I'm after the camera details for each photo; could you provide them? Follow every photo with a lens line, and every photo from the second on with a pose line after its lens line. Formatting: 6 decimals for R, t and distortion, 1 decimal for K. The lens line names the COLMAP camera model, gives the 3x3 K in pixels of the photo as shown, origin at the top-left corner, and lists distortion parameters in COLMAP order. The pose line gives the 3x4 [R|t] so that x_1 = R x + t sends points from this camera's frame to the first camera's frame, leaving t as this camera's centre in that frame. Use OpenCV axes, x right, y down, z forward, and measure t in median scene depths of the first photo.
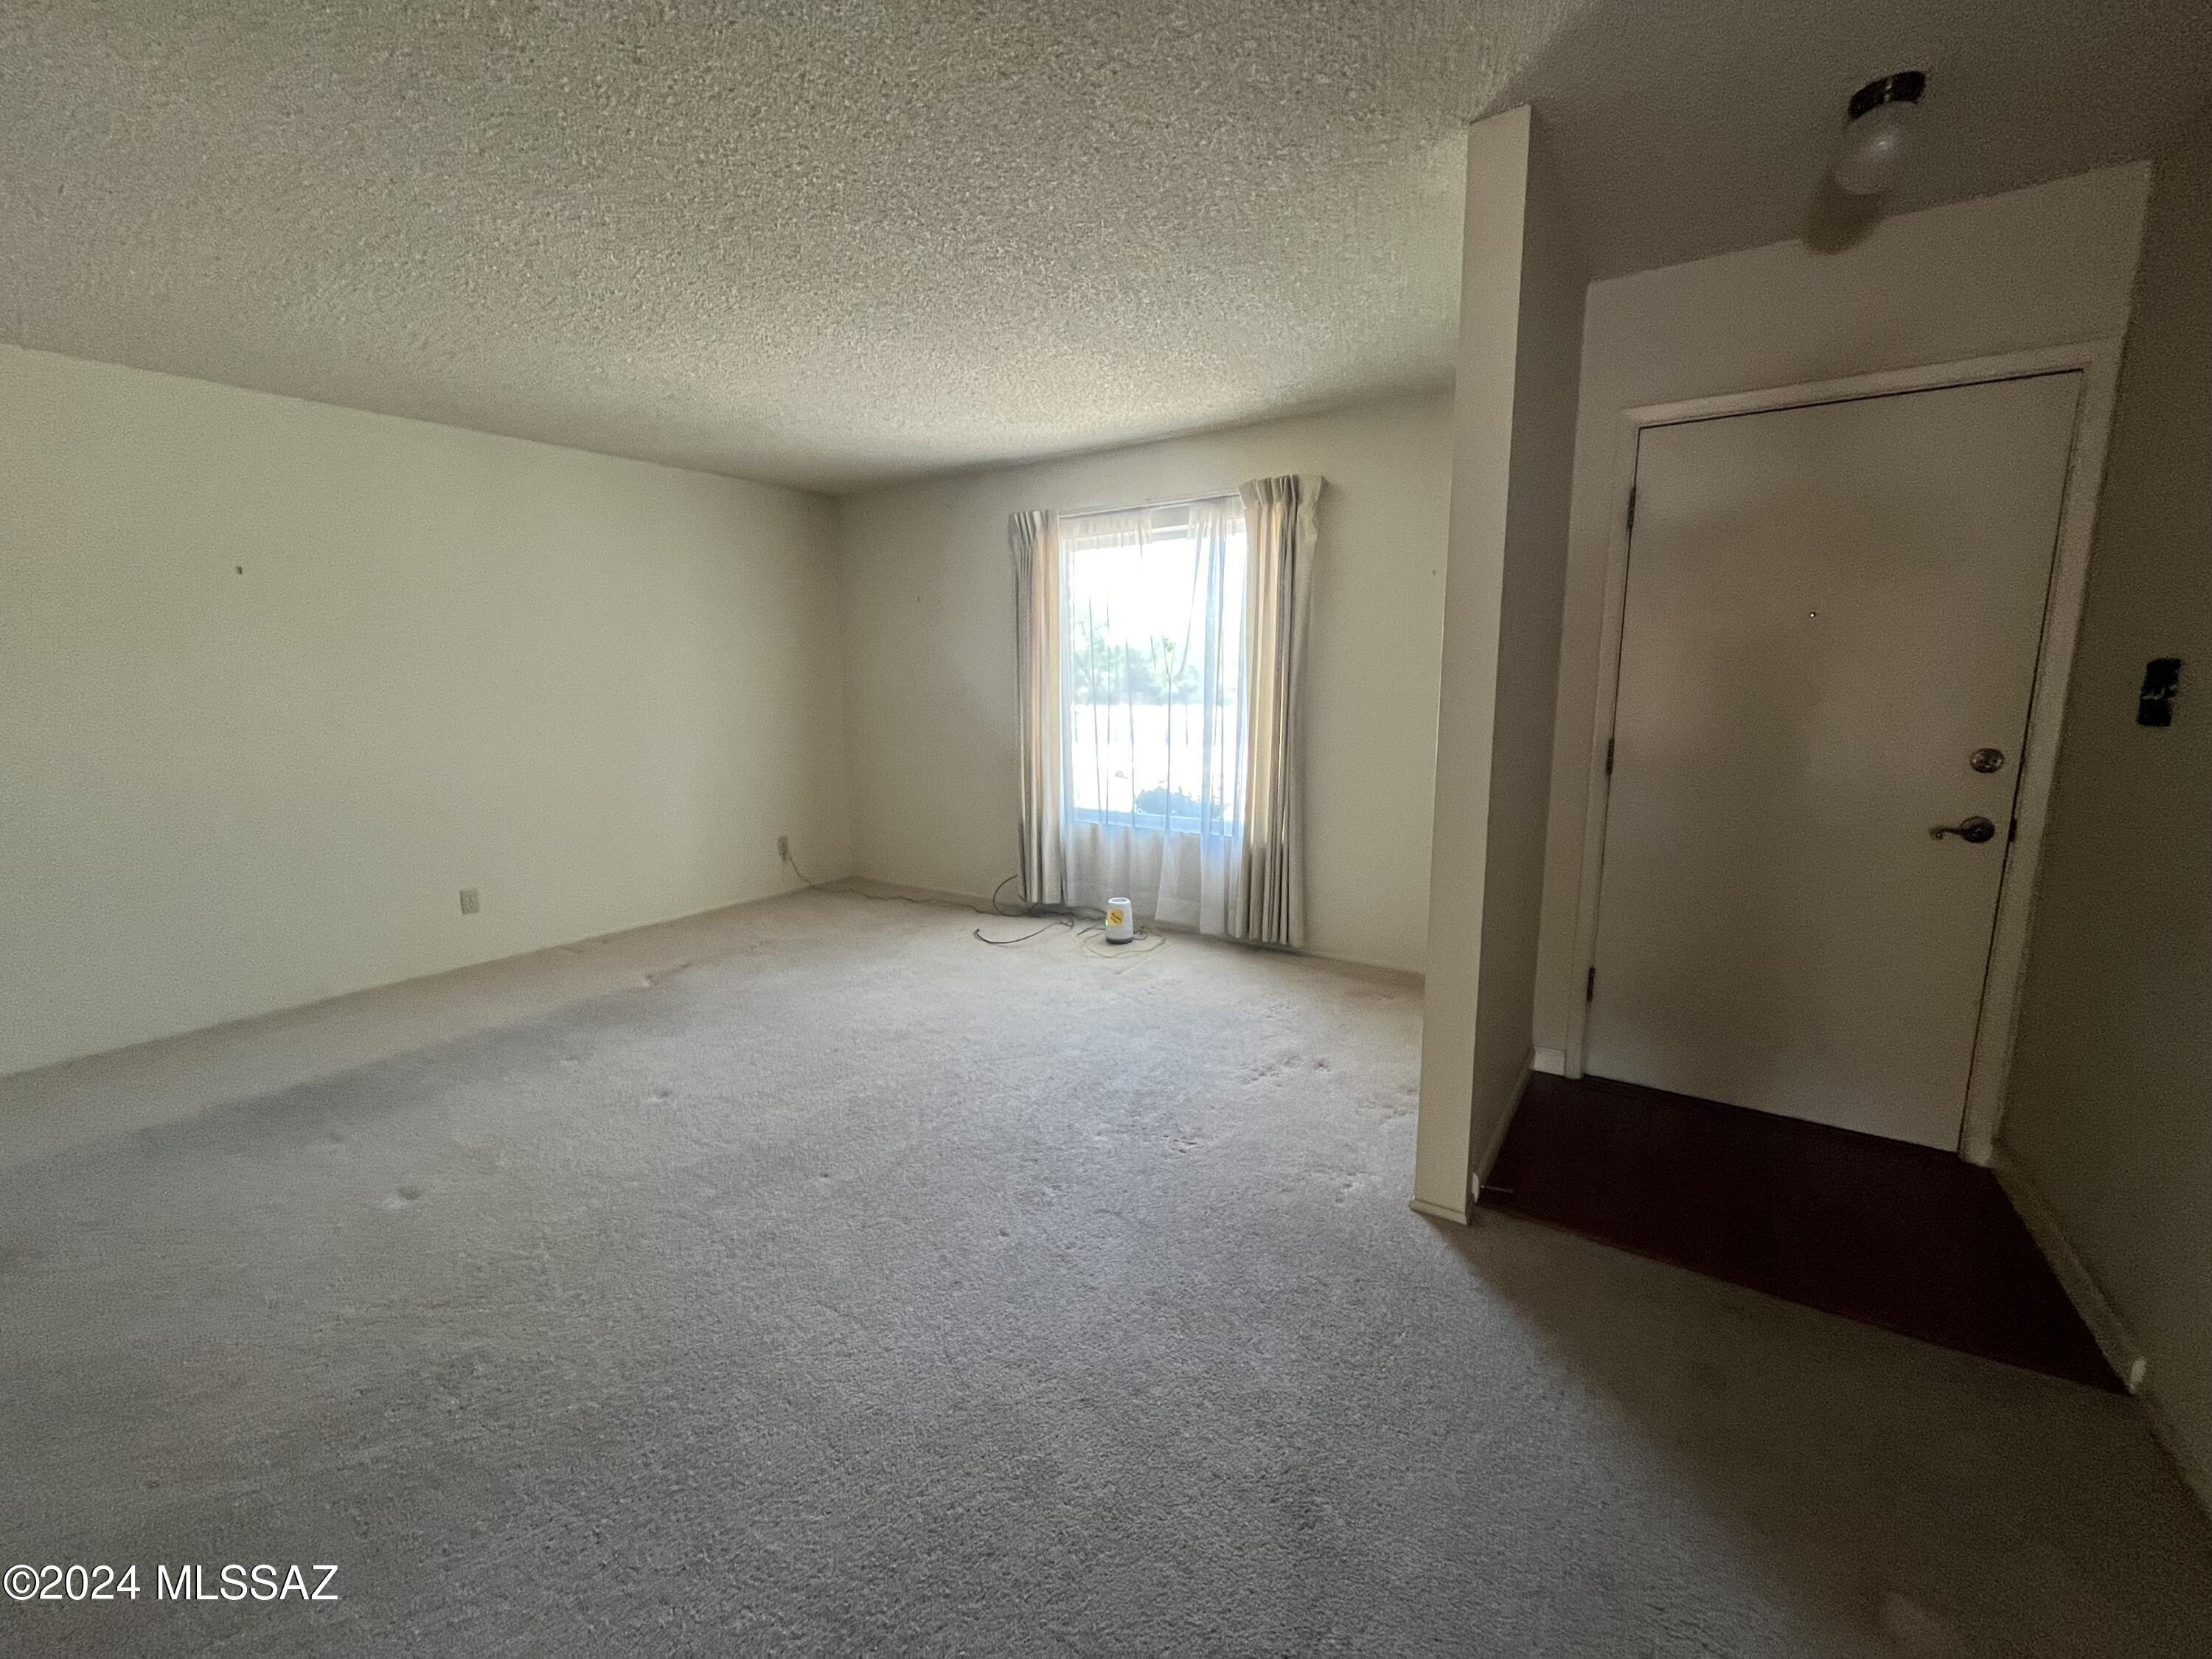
lens RADIAL K [[890.0, 0, 1109.0], [0, 890.0, 824.3], [0, 0, 1]] dist [-0.003381, -0.000084]
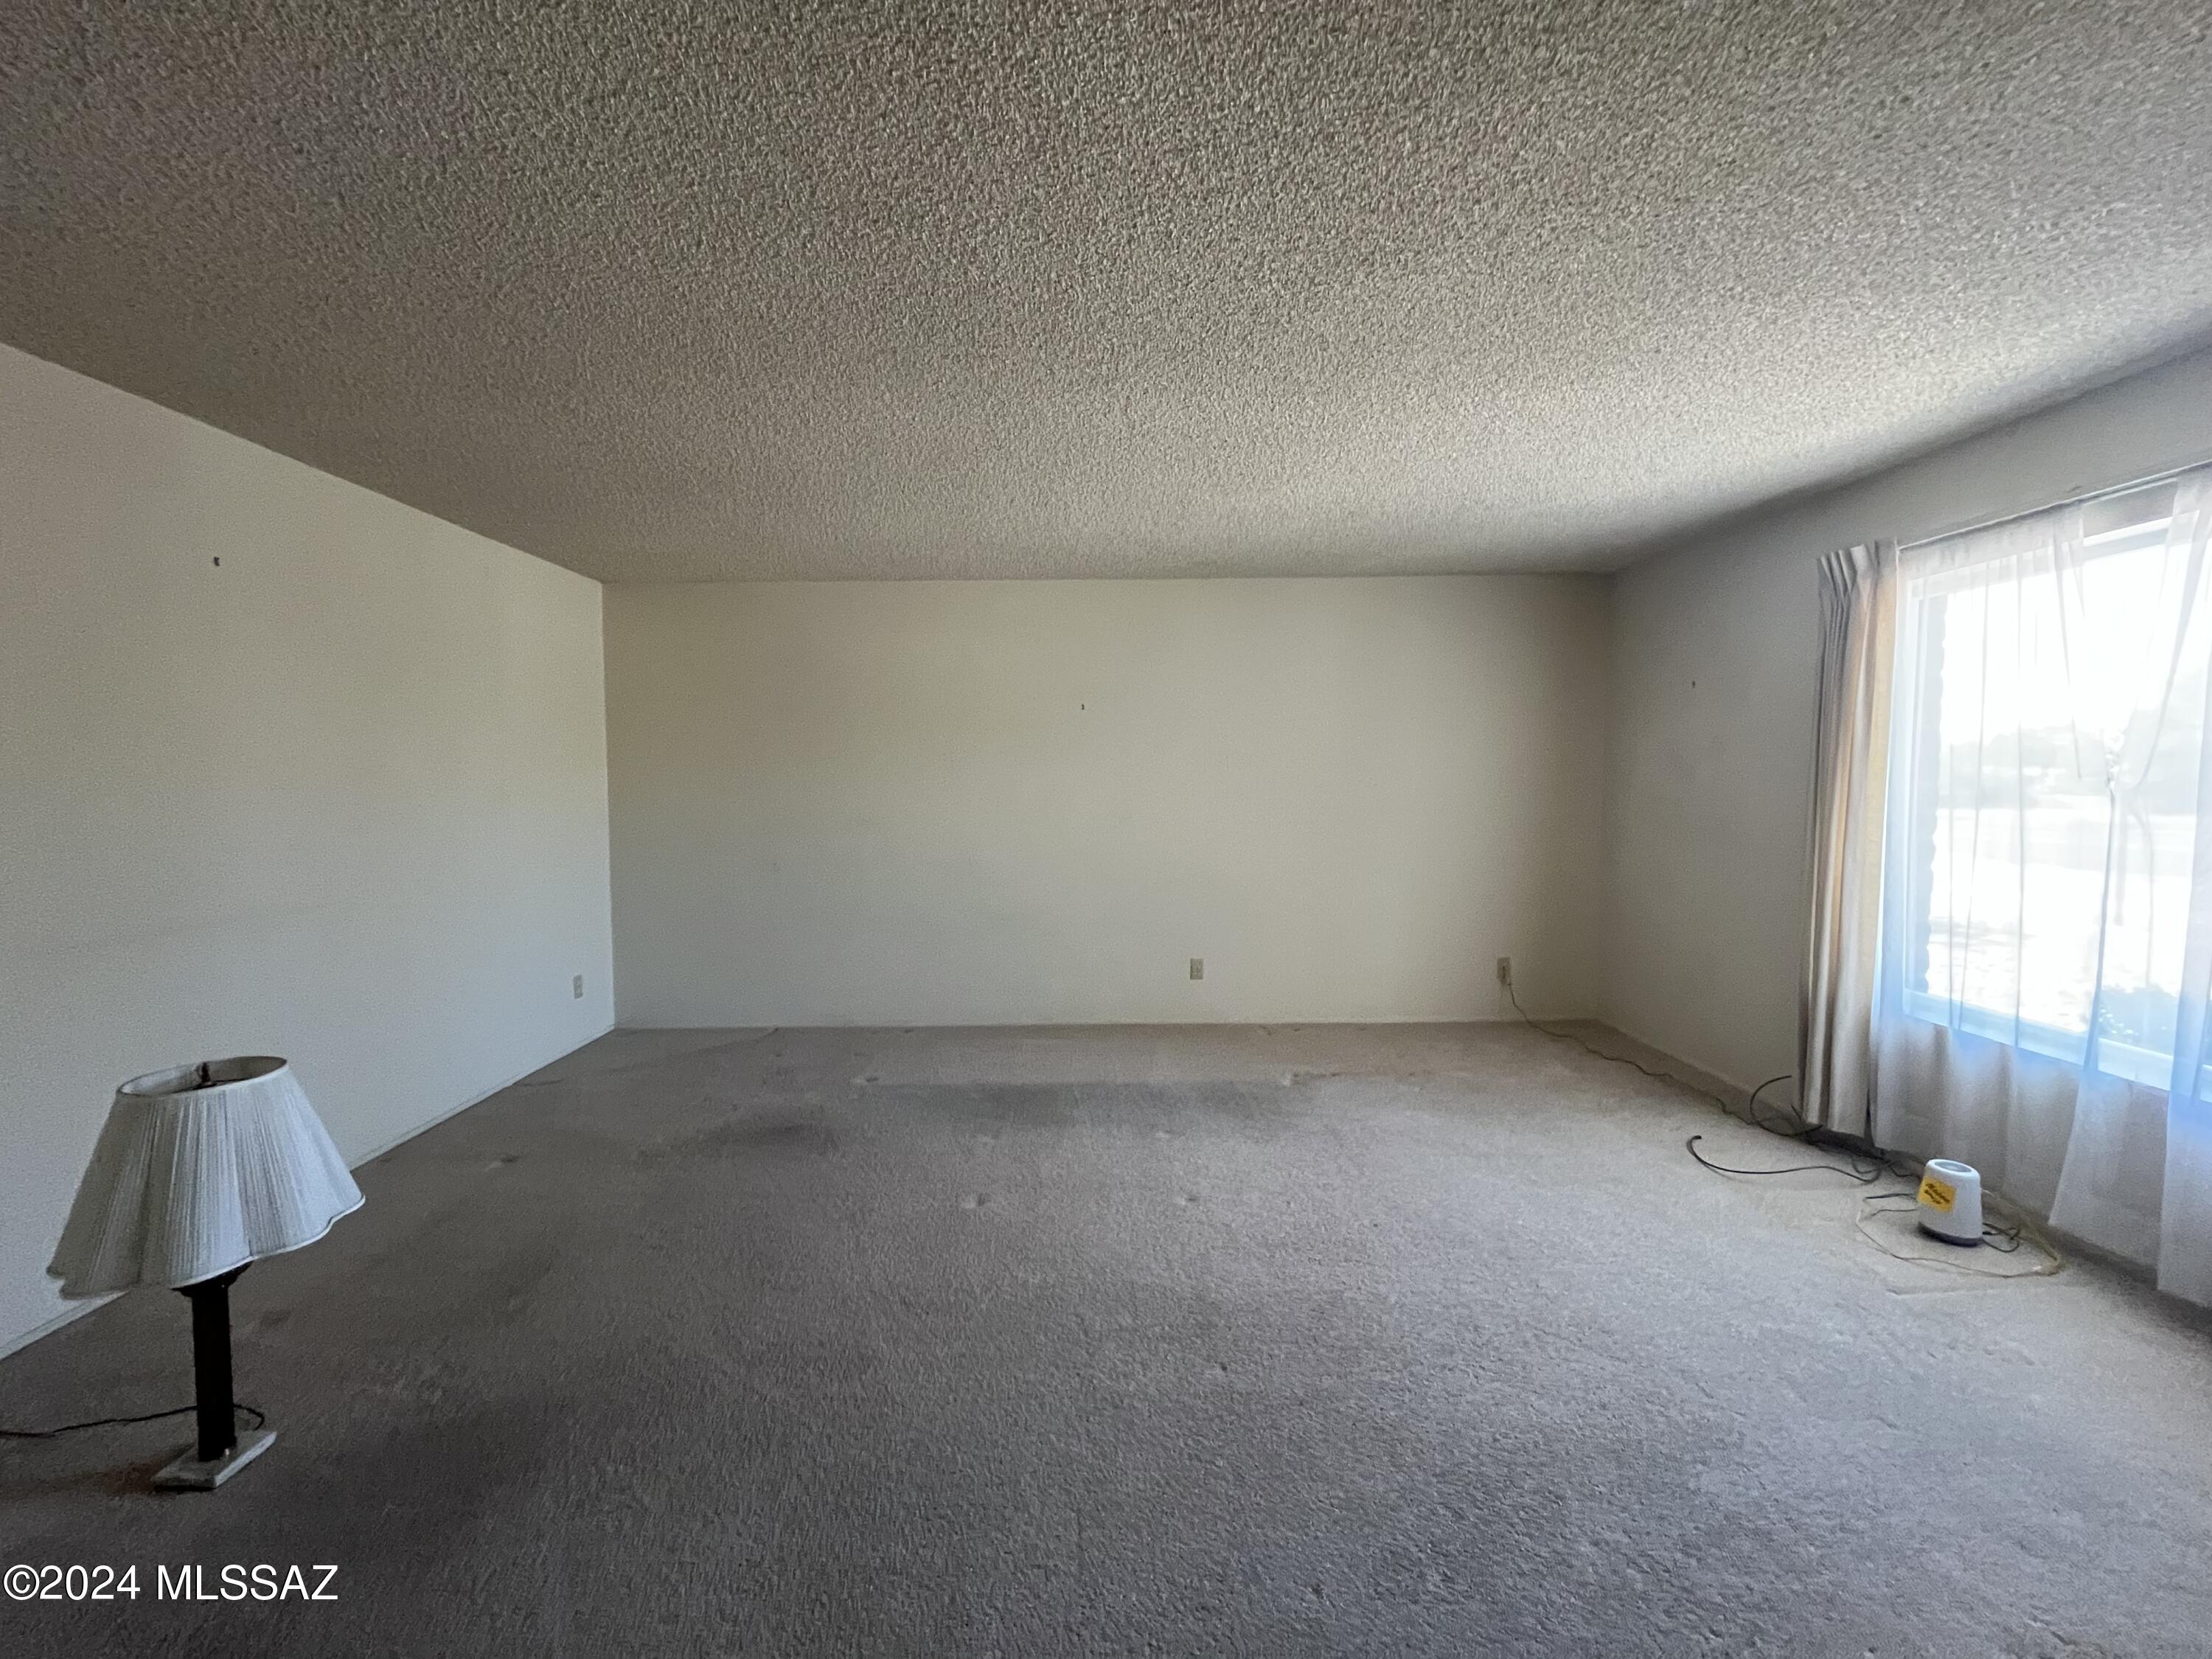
lens RADIAL K [[890.0, 0, 1109.0], [0, 890.0, 824.3], [0, 0, 1]] dist [-0.003381, -0.000084]
pose [[0.576695, 0.049756, -0.815443, 0.157865], [-0.133330, 0.990493, -0.033856, -0.045069], [0.806006, 0.128247, 0.577847, 0.183946]]
